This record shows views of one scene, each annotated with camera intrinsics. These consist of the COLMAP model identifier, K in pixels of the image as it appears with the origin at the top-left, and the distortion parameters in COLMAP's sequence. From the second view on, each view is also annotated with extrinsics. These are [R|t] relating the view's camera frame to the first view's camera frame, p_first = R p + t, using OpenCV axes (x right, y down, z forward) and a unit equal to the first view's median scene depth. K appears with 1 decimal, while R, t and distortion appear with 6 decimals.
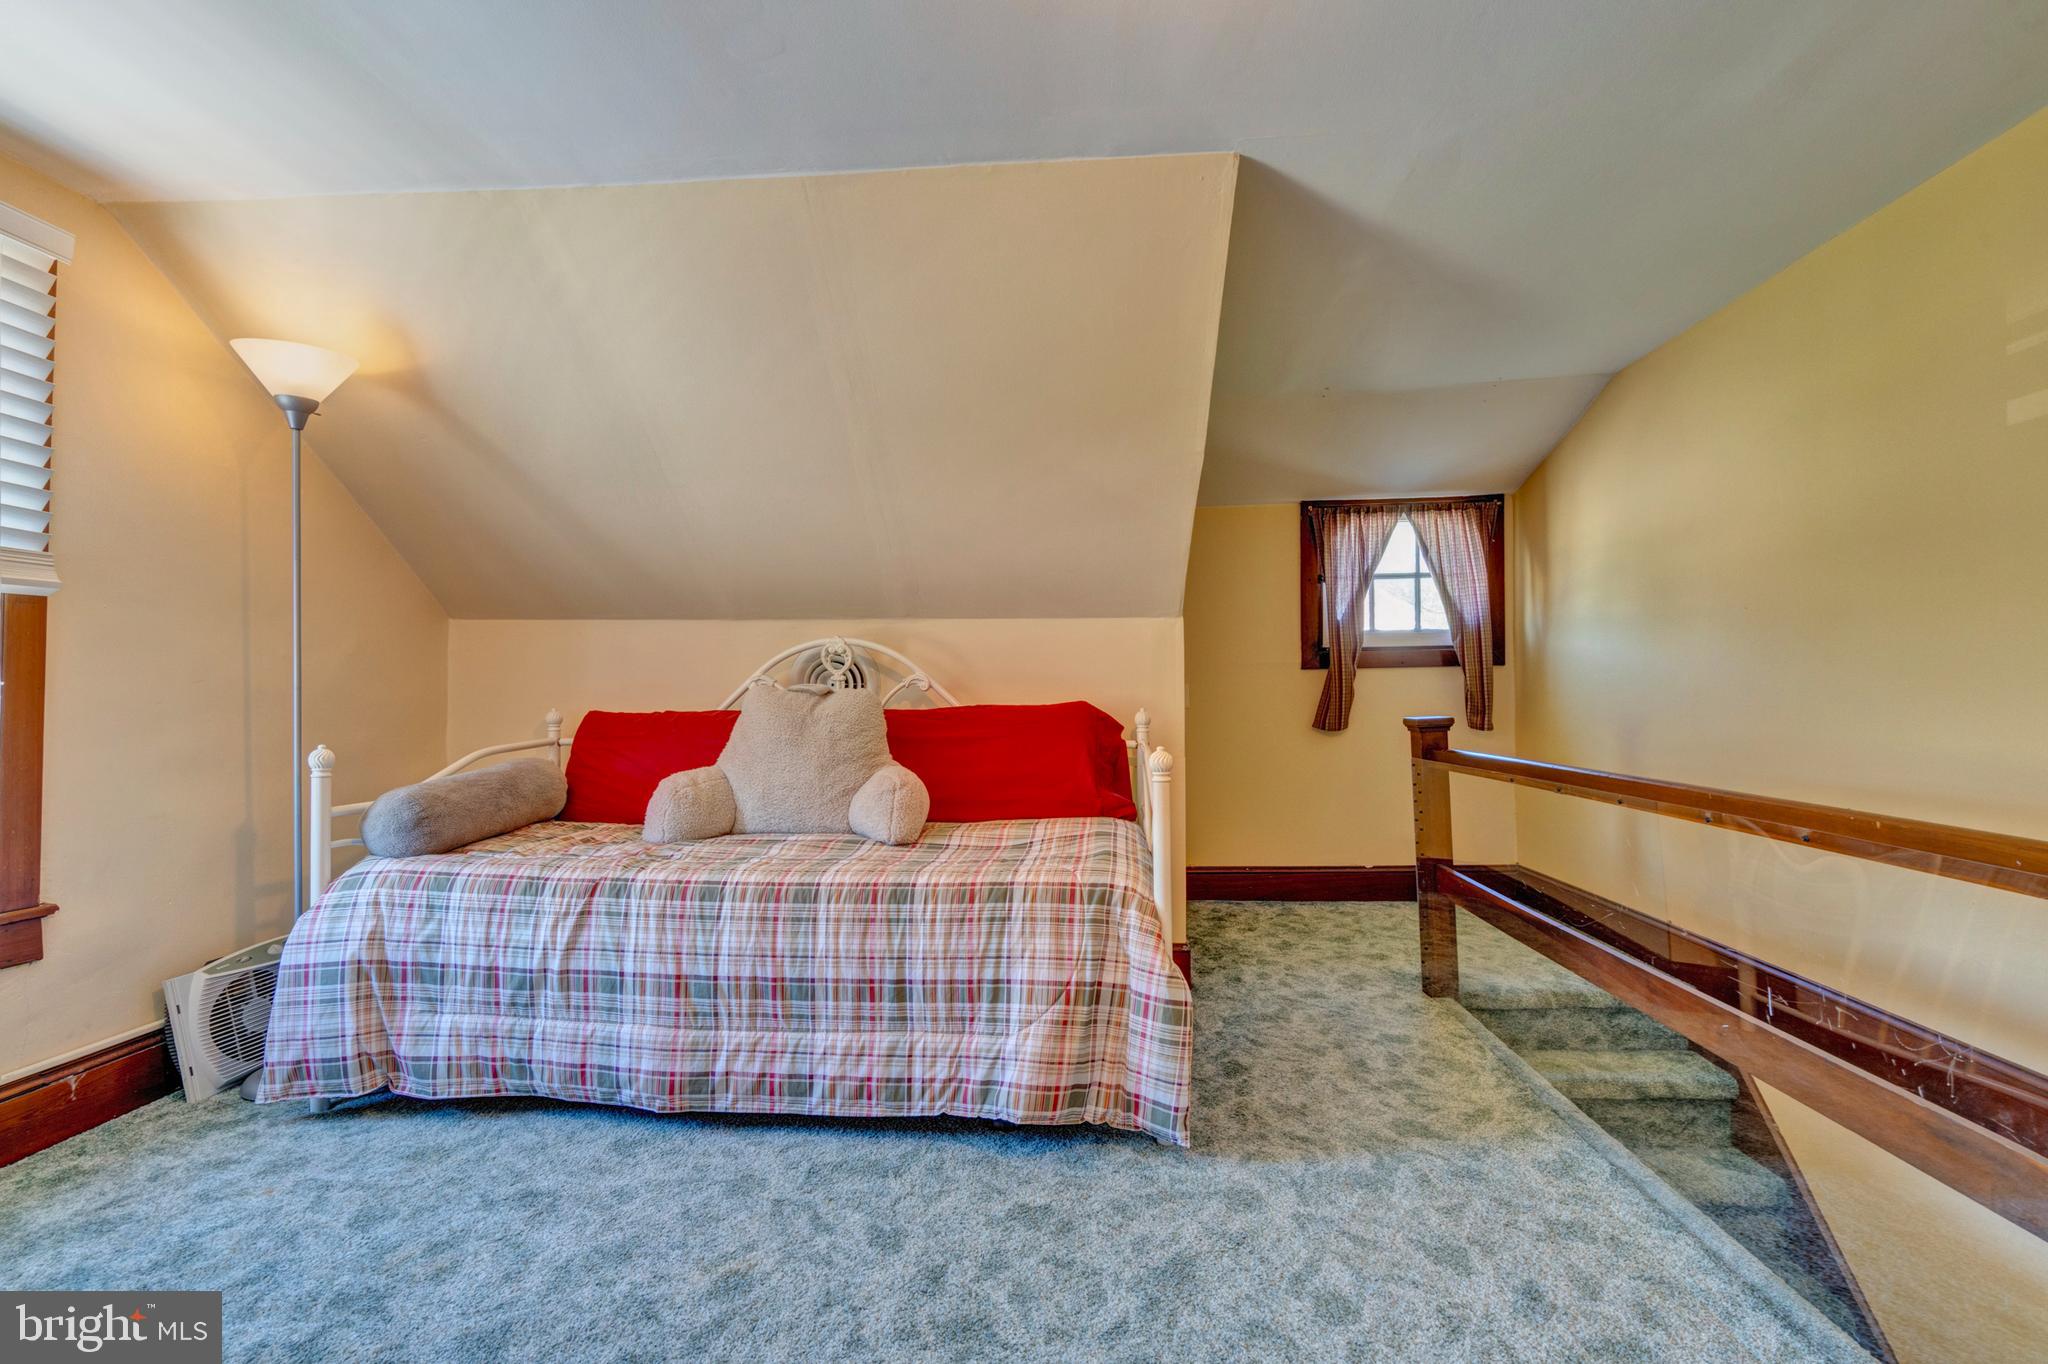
lens RADIAL K [[944.6, 0, 1024.0], [0, 944.6, 682.0], [0, 0, 1]] dist [-0.000349, 0.000020]
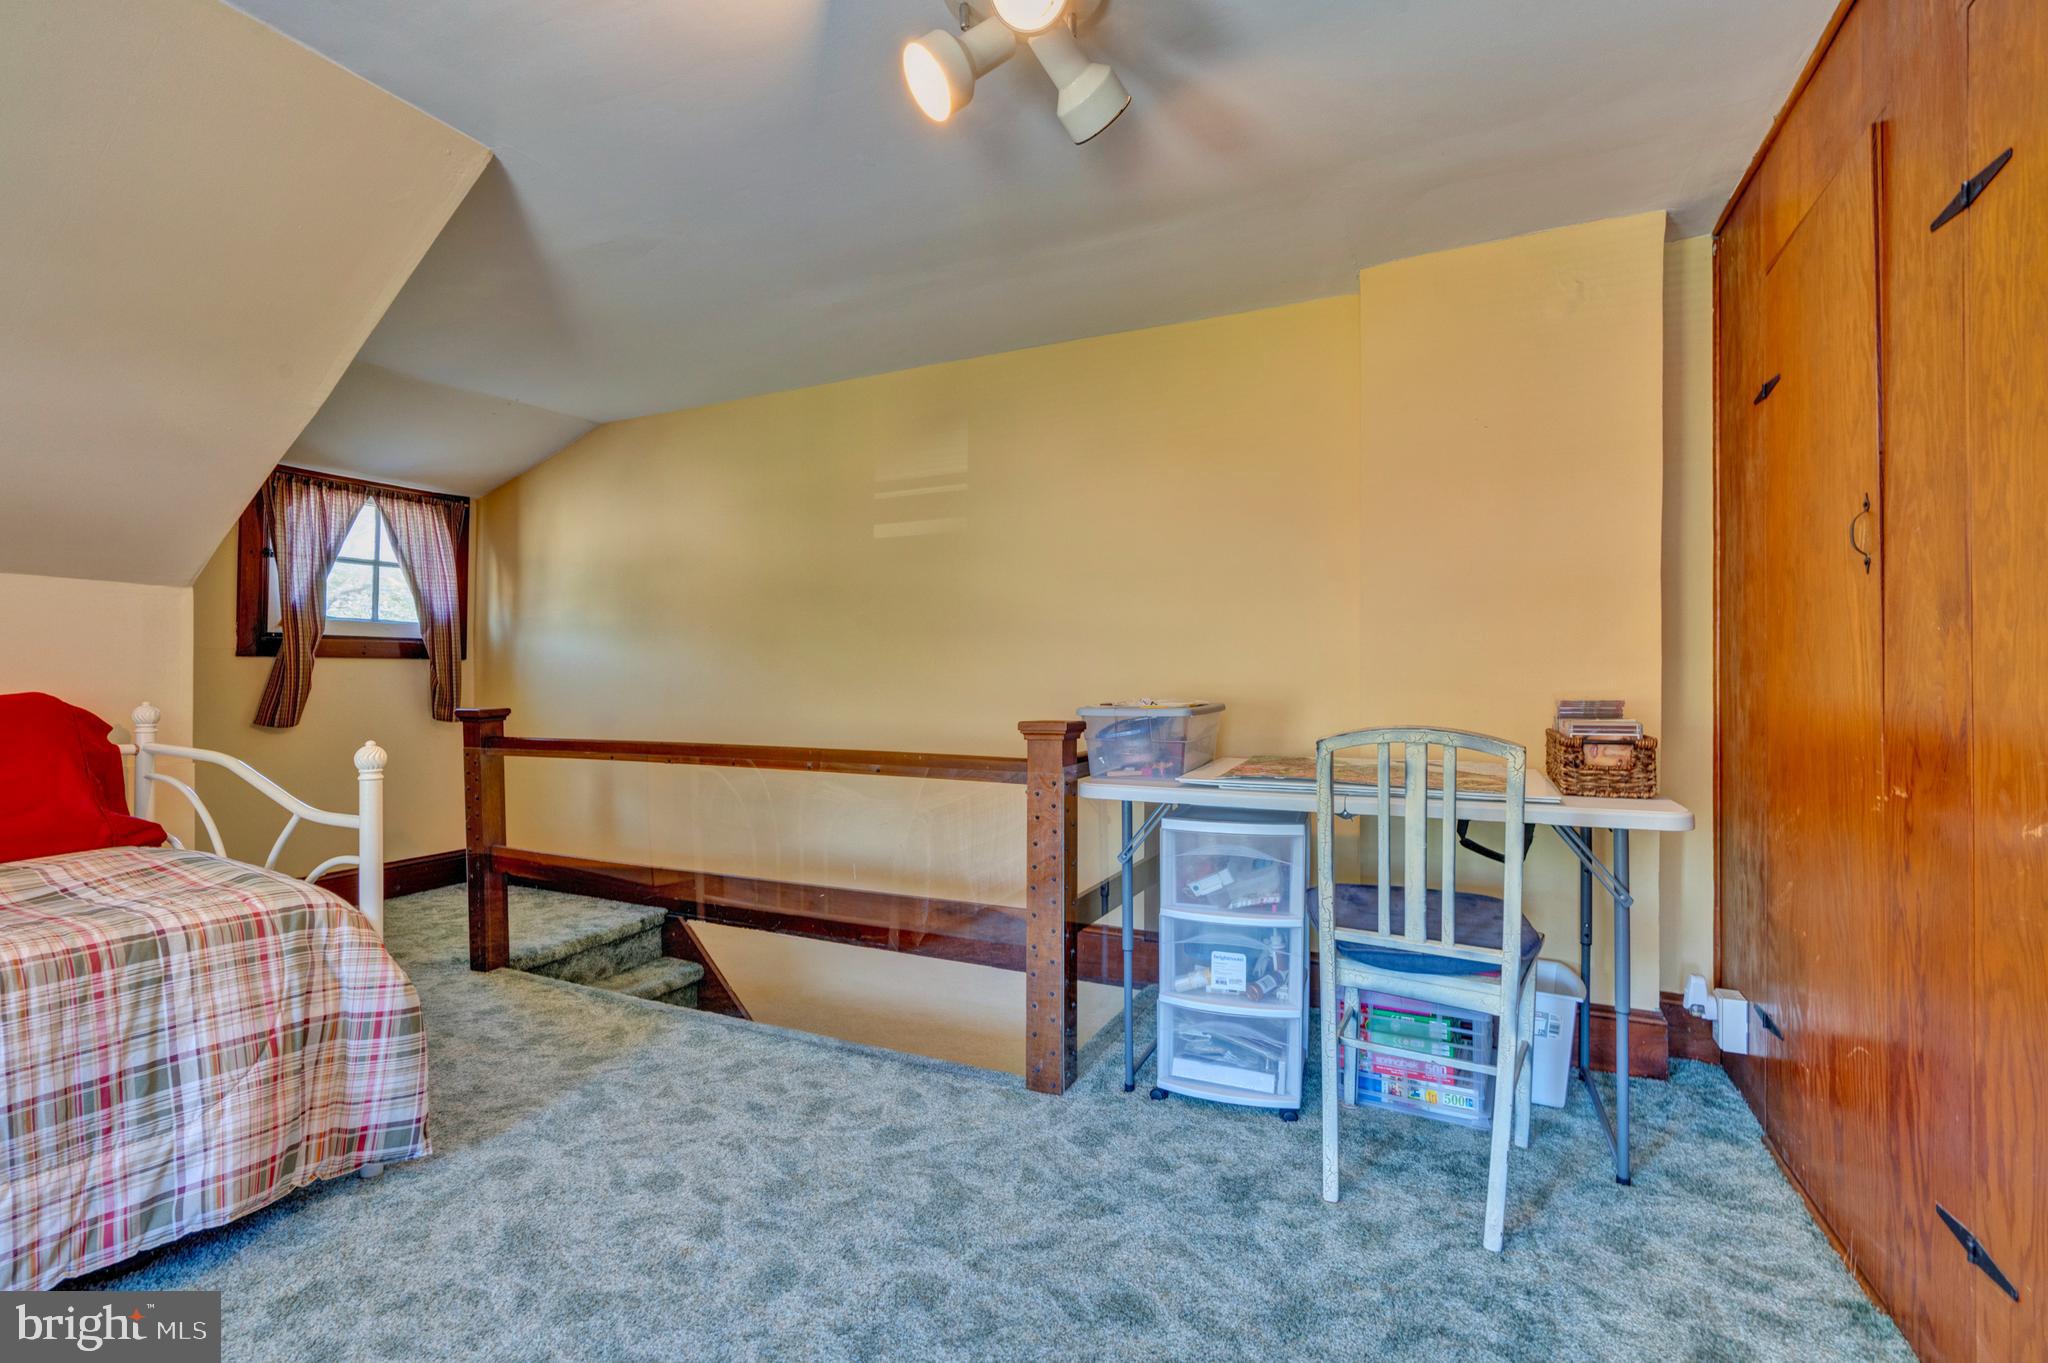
lens RADIAL K [[928.7, 0, 1018.7], [0, 928.7, 681.4], [0, 0, 1]] dist [0.000746, 0.000505]
pose [[0.363246, 0.013518, 0.931595, -0.467548], [-0.017220, 0.999821, -0.007793, 0.007498], [-0.931534, -0.013212, 0.363414, 0.097150]]
